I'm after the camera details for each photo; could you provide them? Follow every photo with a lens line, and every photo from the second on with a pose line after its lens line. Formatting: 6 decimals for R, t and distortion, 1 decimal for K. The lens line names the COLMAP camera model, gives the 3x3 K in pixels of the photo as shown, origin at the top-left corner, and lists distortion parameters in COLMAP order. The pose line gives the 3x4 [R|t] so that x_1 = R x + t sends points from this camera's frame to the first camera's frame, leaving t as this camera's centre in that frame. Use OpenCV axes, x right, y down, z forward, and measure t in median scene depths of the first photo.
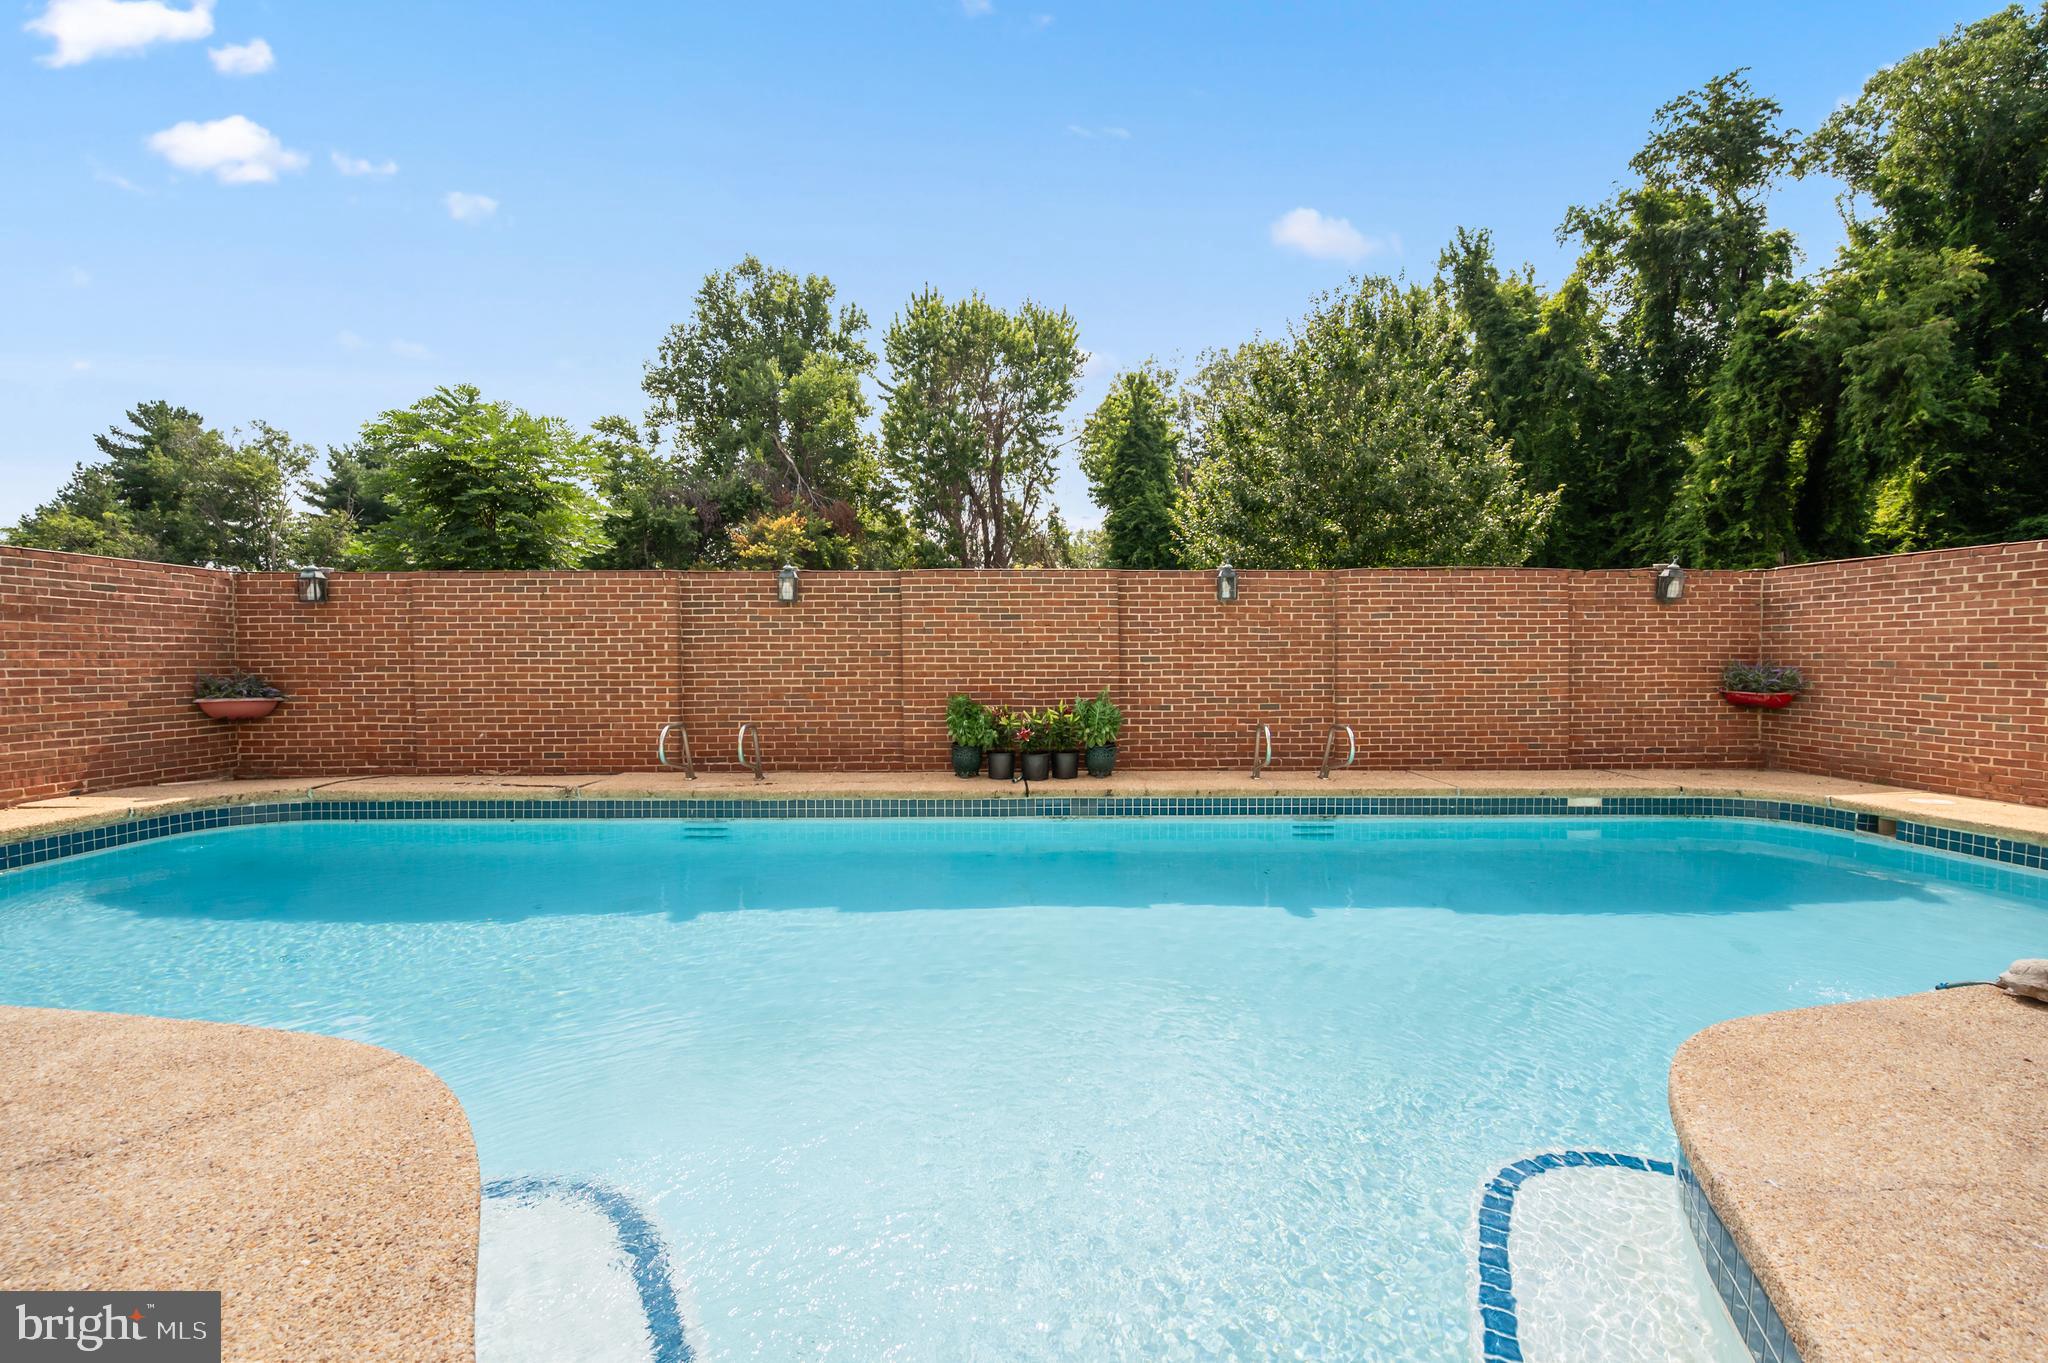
lens RADIAL K [[846.3, 0, 1028.4], [0, 846.3, 681.7], [0, 0, 1]] dist [0.000806, -0.000030]
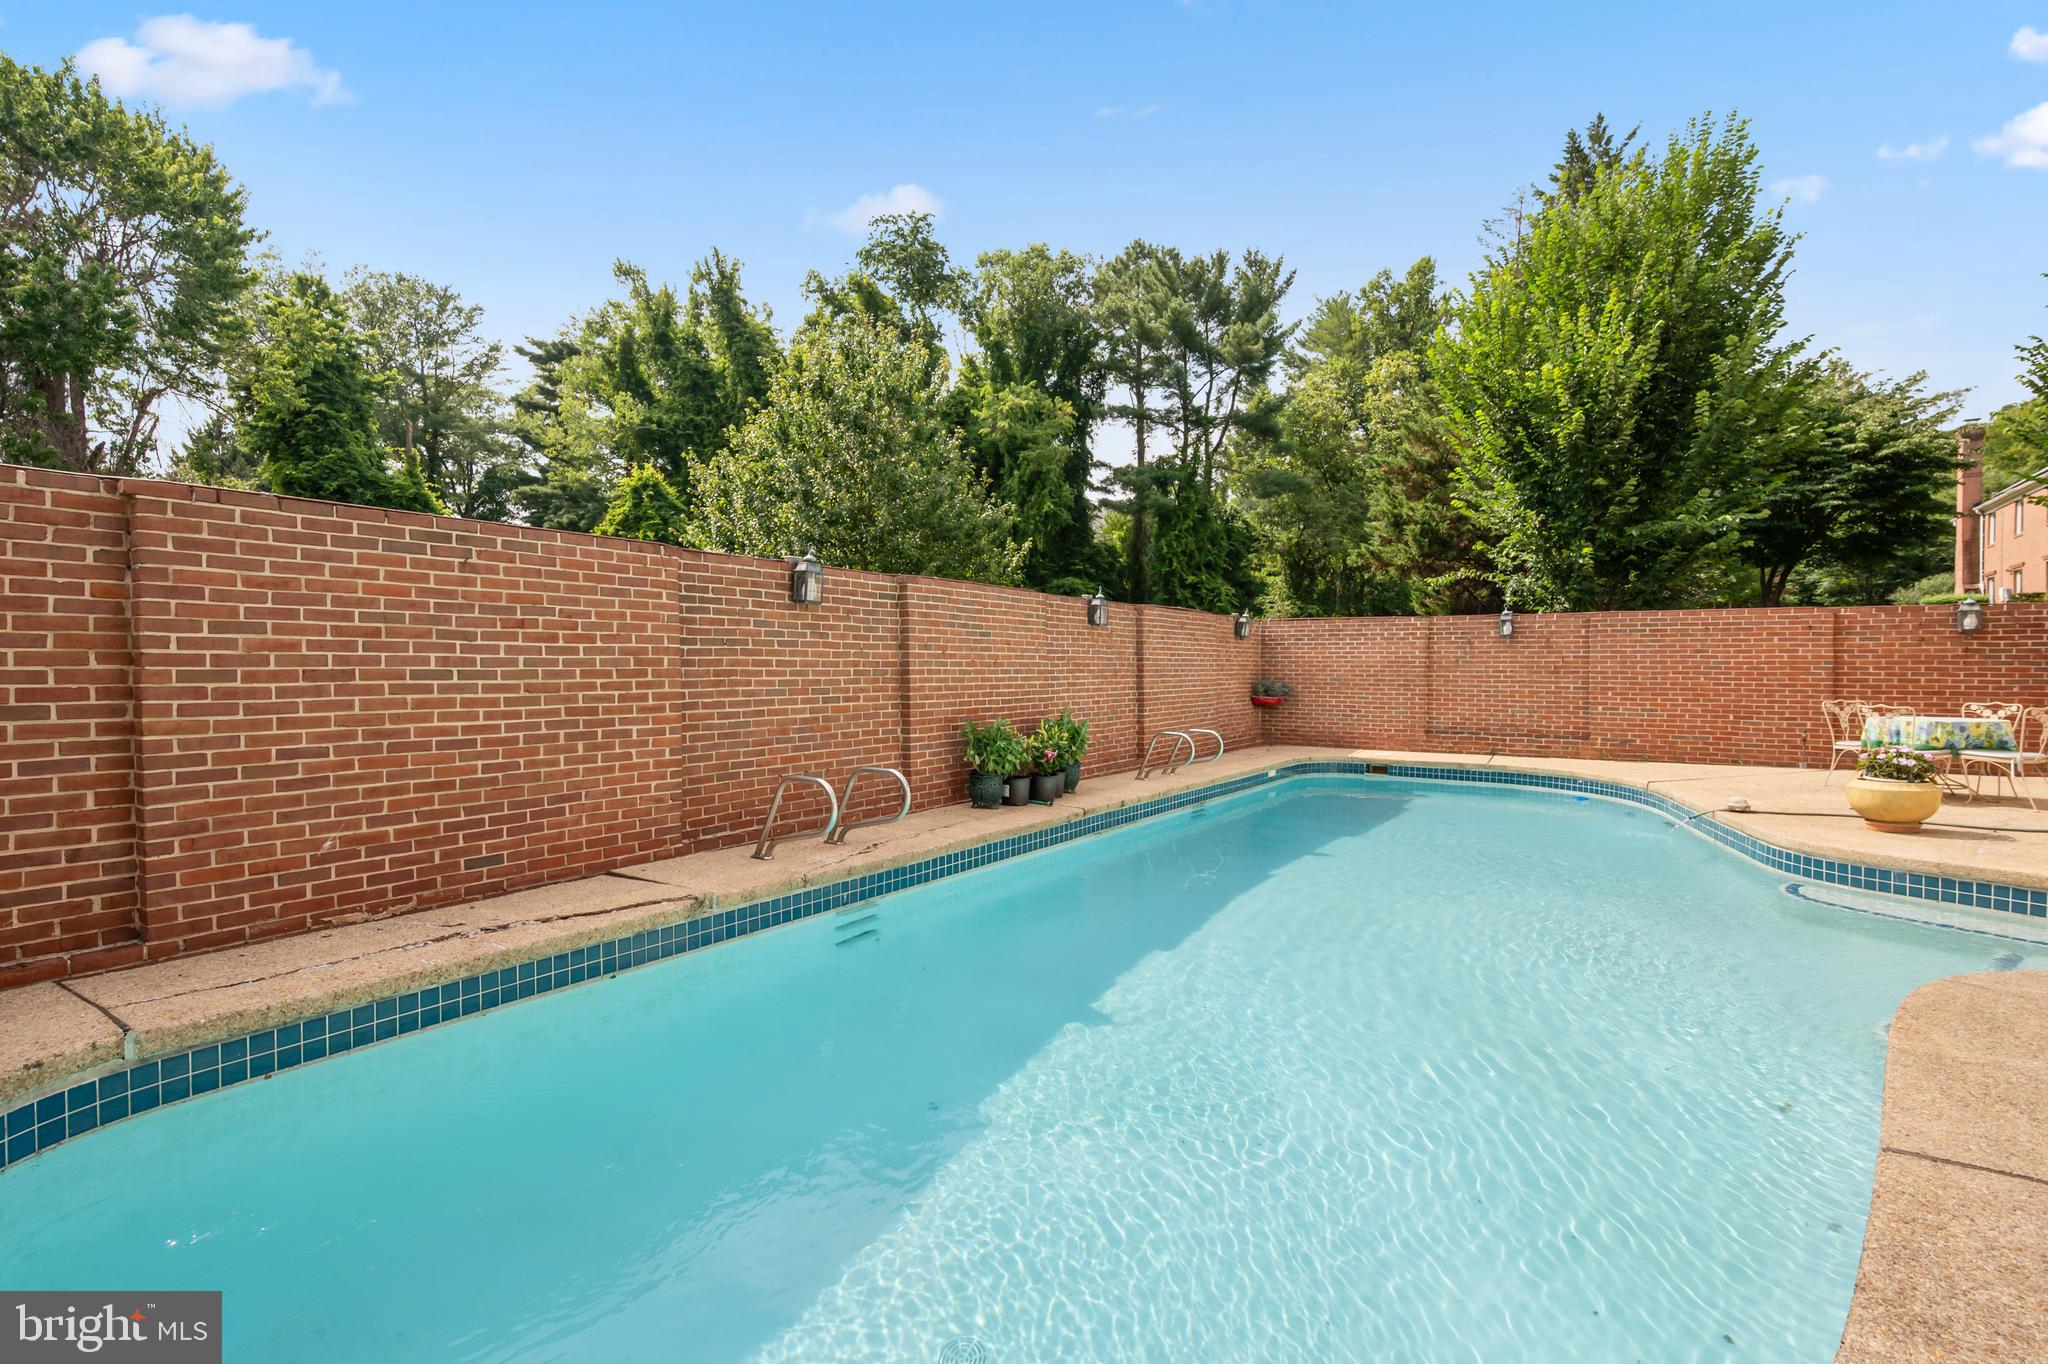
lens RADIAL K [[896.3, 0, 1024.0], [0, 896.3, 682.0], [0, 0, 1]] dist [0.002857, 0.000277]
pose [[0.599552, -0.007719, 0.800298, -0.810289], [0.018171, 0.999827, -0.003969, -0.019031], [-0.800129, 0.016922, 0.599589, 0.378485]]
